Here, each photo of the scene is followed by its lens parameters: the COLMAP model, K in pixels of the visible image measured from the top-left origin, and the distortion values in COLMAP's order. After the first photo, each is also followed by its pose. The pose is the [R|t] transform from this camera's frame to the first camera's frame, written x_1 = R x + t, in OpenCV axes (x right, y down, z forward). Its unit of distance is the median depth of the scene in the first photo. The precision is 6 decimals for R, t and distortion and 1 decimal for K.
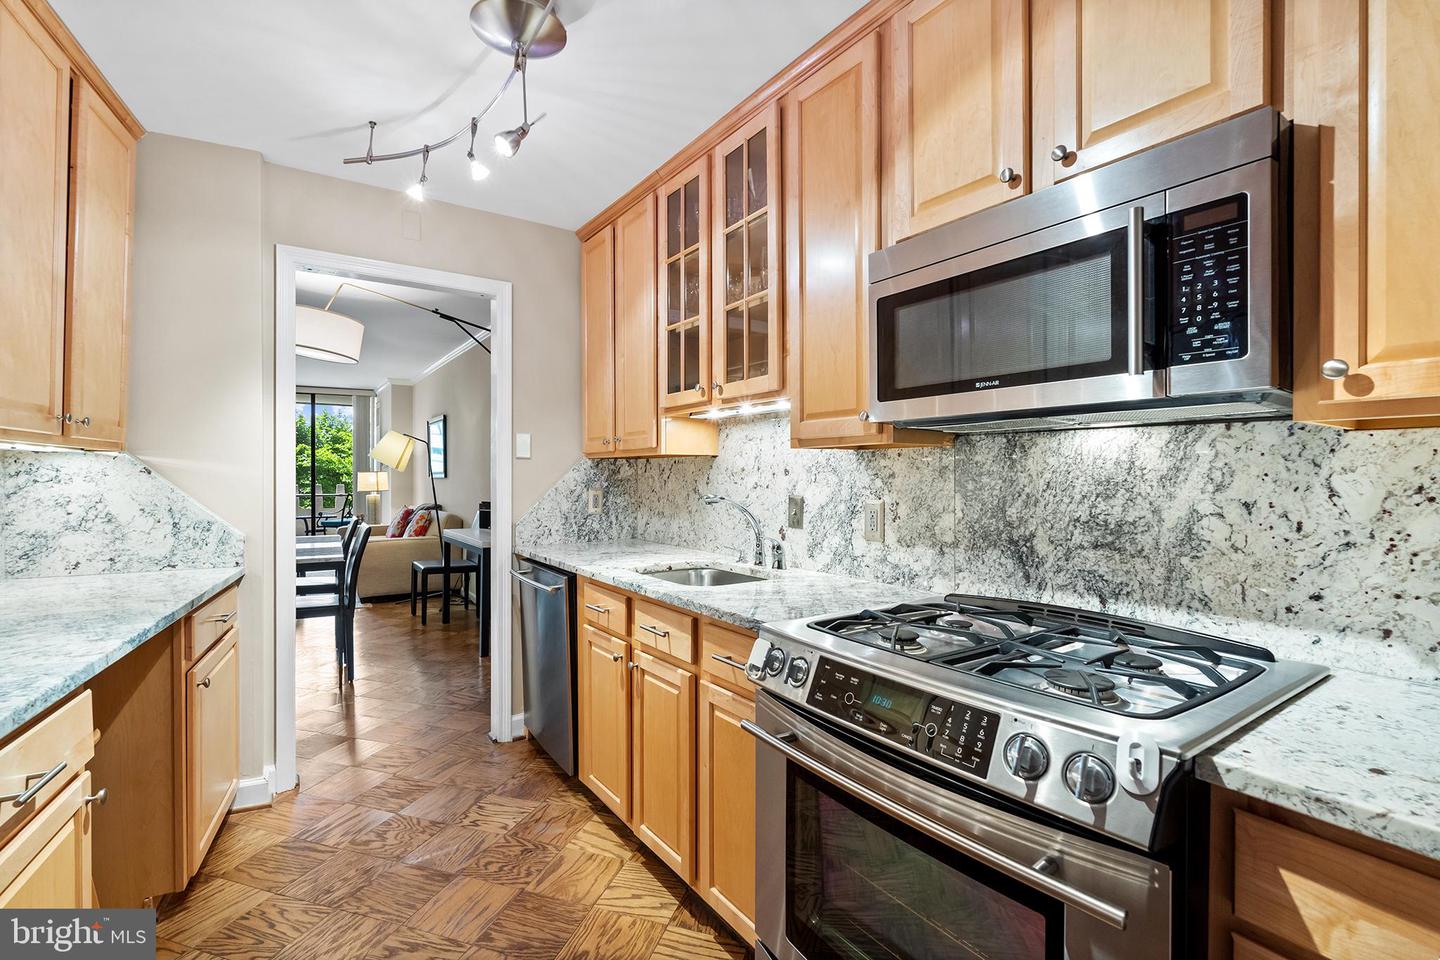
lens RADIAL K [[650.4, 0, 723.1], [0, 650.4, 473.7], [0, 0, 1]] dist [0.001252, 0.000337]
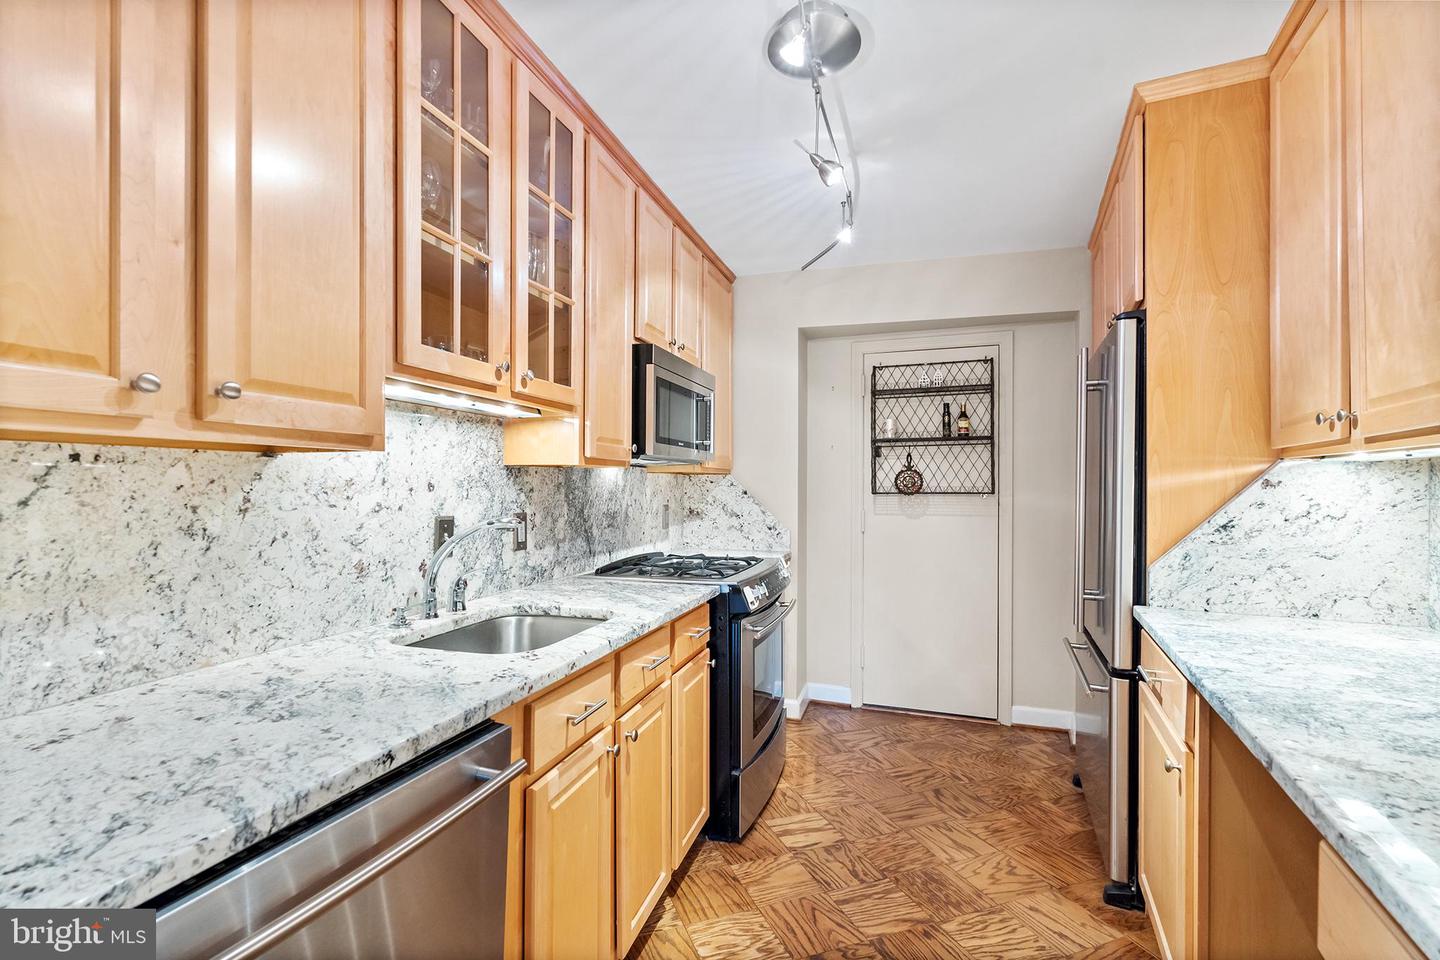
lens RADIAL K [[650.4, 0, 721.8], [0, 650.4, 486.4], [0, 0, 1]] dist [0.001252, 0.000337]
pose [[-0.620268, 0.006093, 0.784366, -0.734028], [0.007285, 0.999971, -0.002007, 0.000932], [-0.784356, 0.004469, -0.620295, 1.250833]]
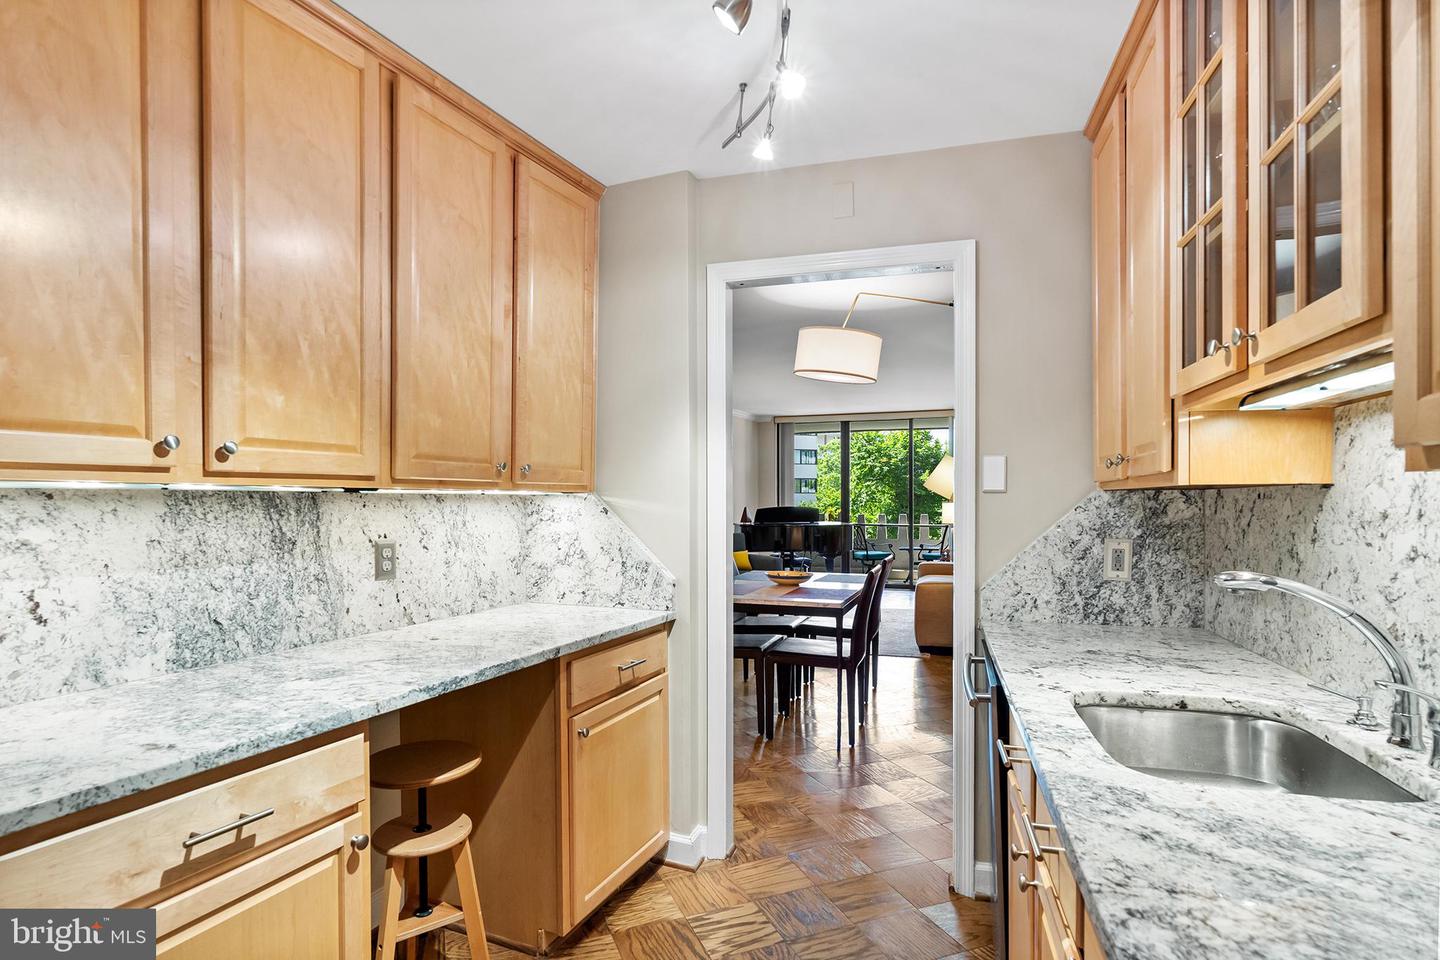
lens RADIAL K [[750.4, 0, 713.0], [0, 750.4, 506.5], [0, 0, 1]] dist [0.000311, 0.000657]
pose [[0.628099, 0.004540, -0.778120, 0.160457], [0.002366, 0.999967, 0.007744, -0.020116], [0.778130, -0.006705, 0.628068, 0.363678]]
